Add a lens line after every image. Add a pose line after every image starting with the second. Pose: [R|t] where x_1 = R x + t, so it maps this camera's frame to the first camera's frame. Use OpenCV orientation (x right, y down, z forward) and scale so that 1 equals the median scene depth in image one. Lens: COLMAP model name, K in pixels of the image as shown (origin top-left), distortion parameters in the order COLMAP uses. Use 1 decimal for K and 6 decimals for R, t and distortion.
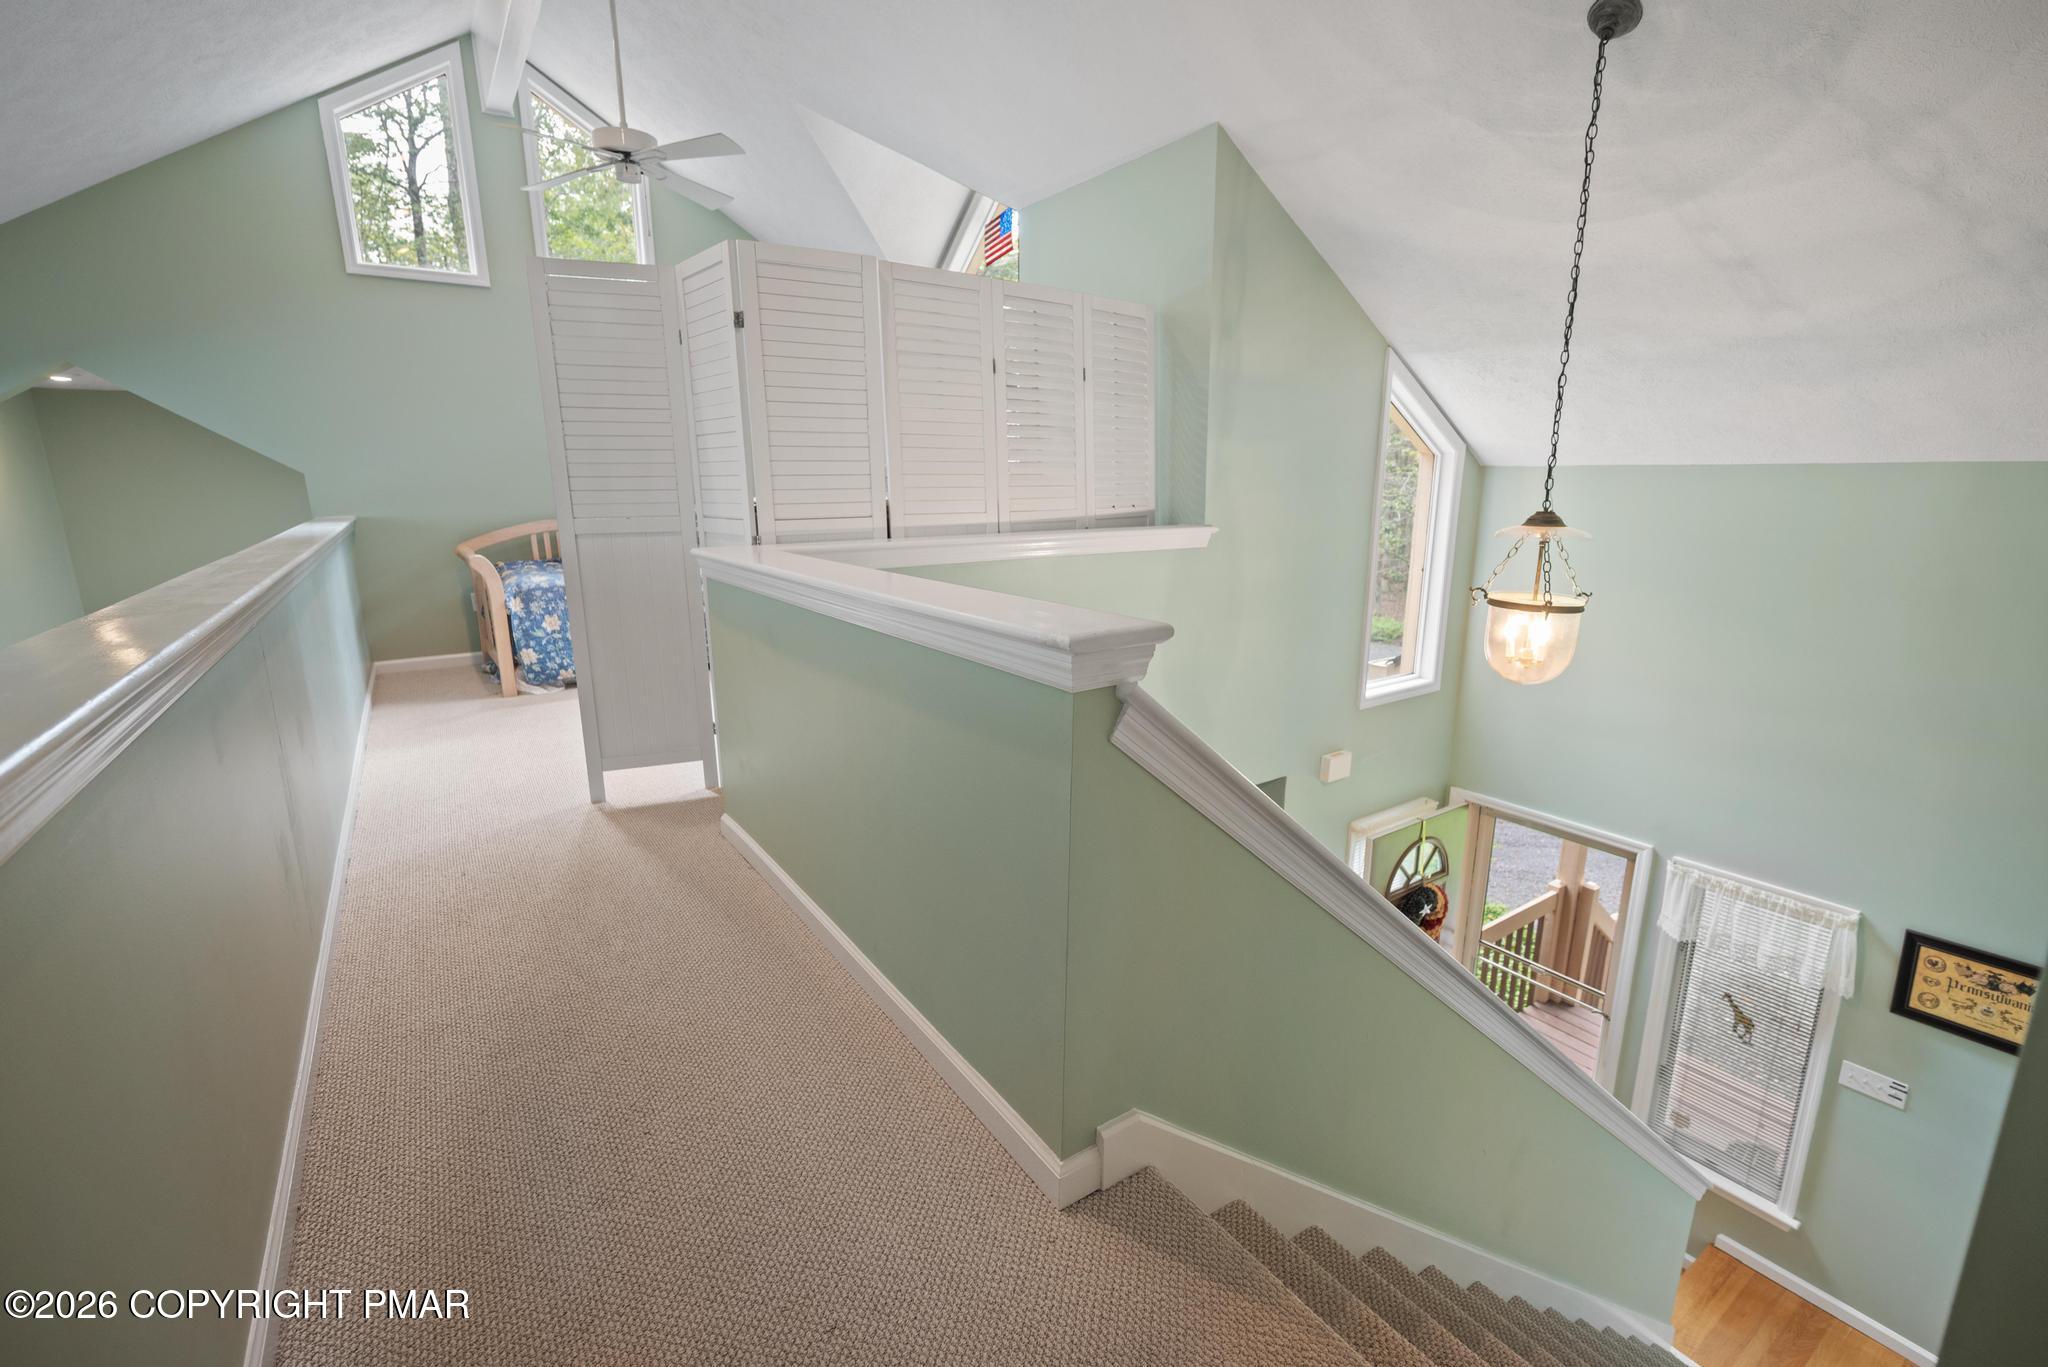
lens RADIAL K [[900.6, 0, 1033.9], [0, 900.6, 684.2], [0, 0, 1]] dist [-0.002318, 0.001040]
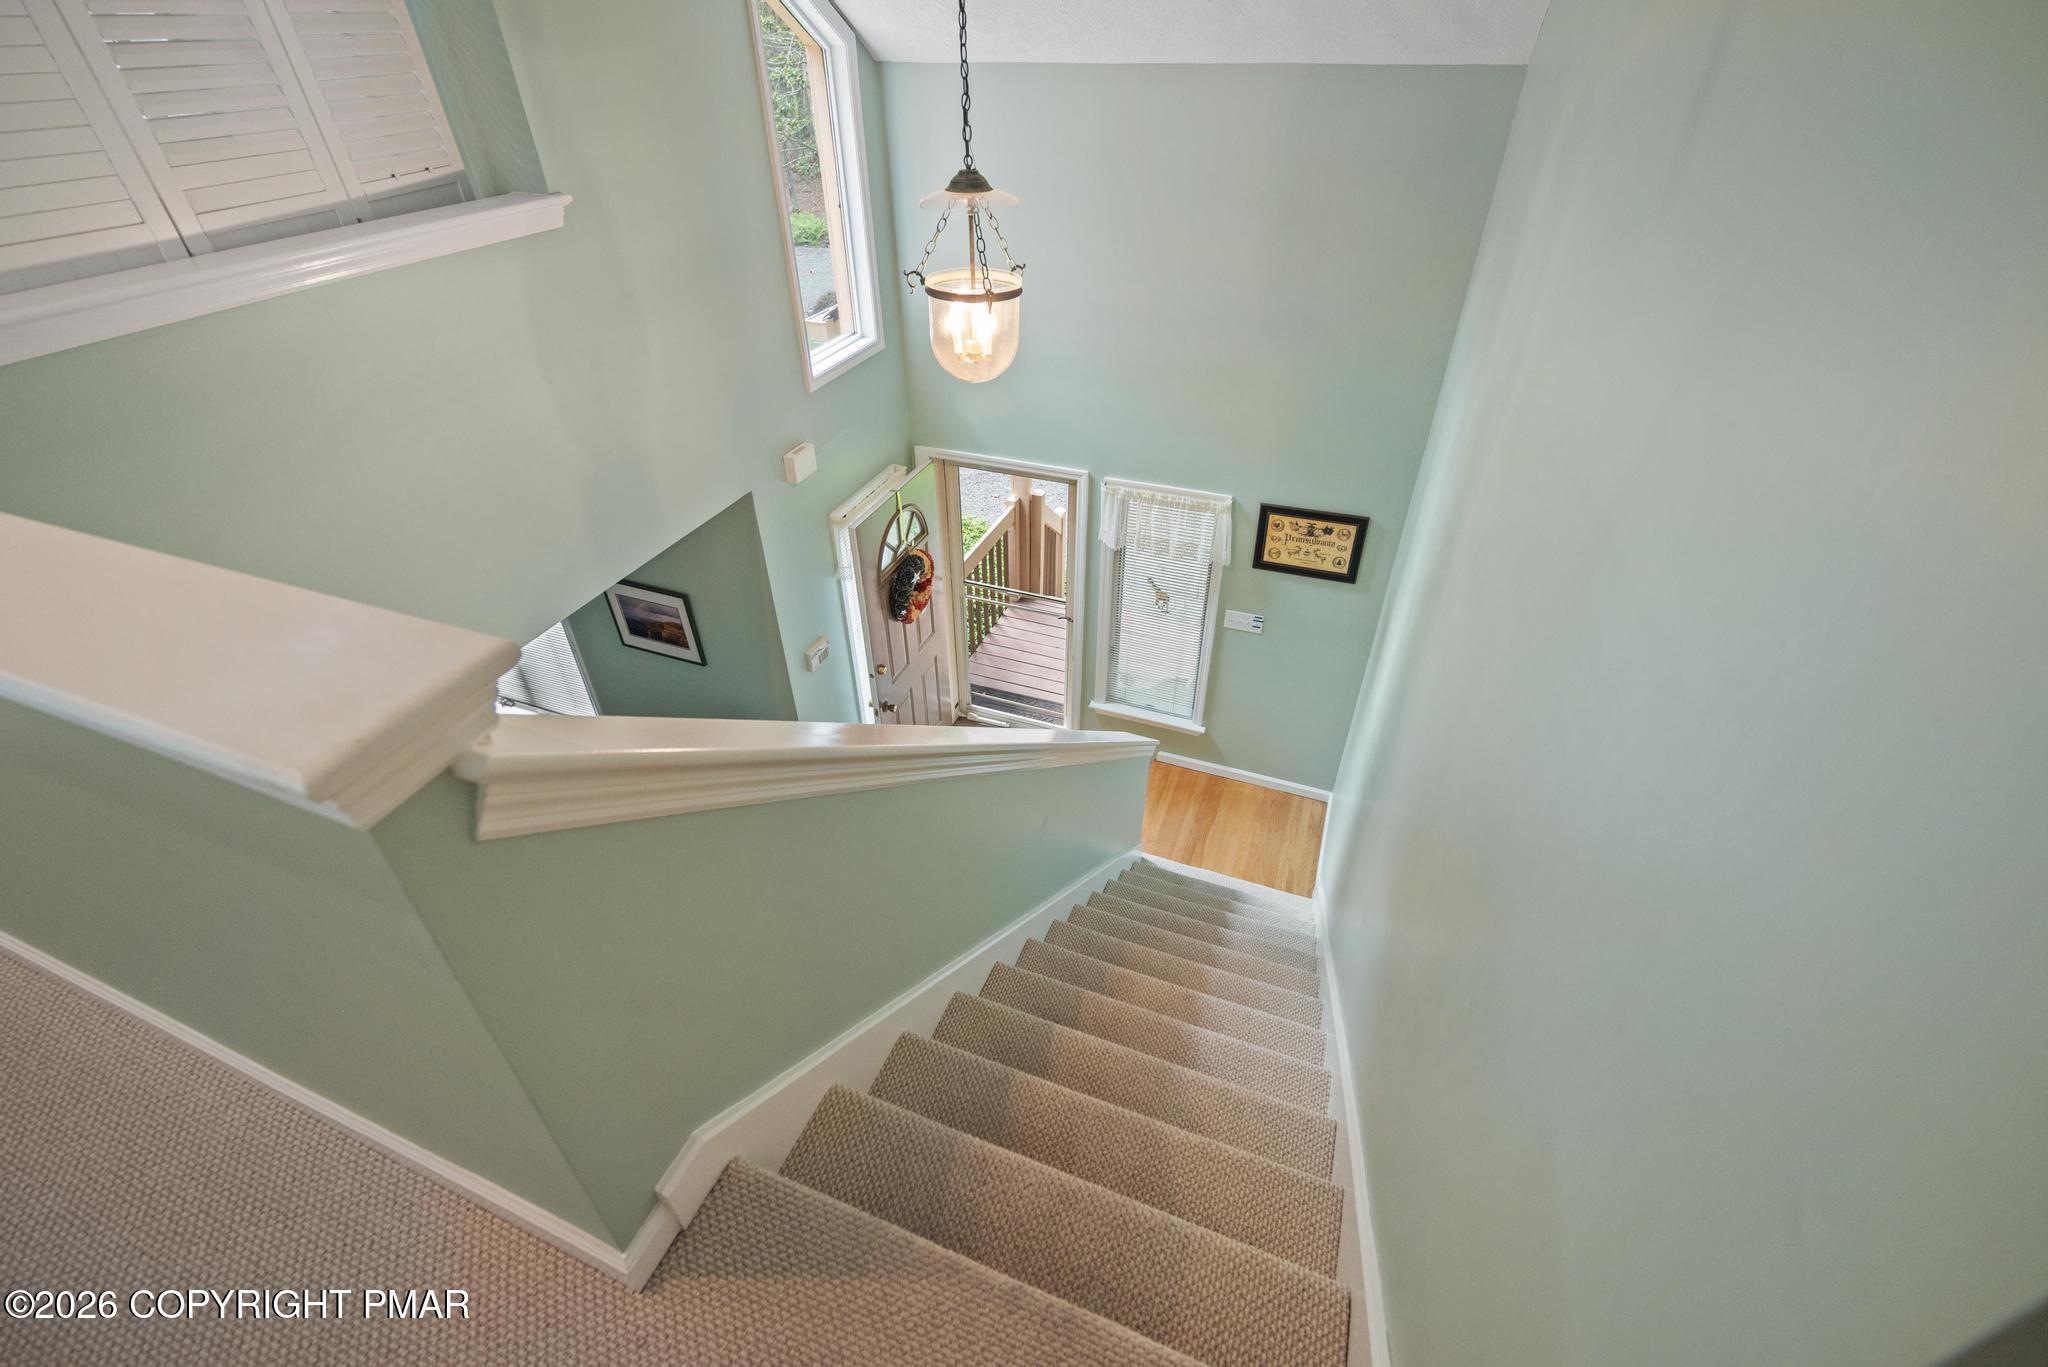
lens RADIAL K [[897.5, 0, 1022.8], [0, 897.5, 690.0], [0, 0, 1]] dist [0.000040, -0.000065]
pose [[0.830419, -0.339183, 0.441994, 0.052431], [0.135104, 0.892244, 0.430868, -0.080615], [-0.540510, -0.298086, 0.786762, 0.117356]]
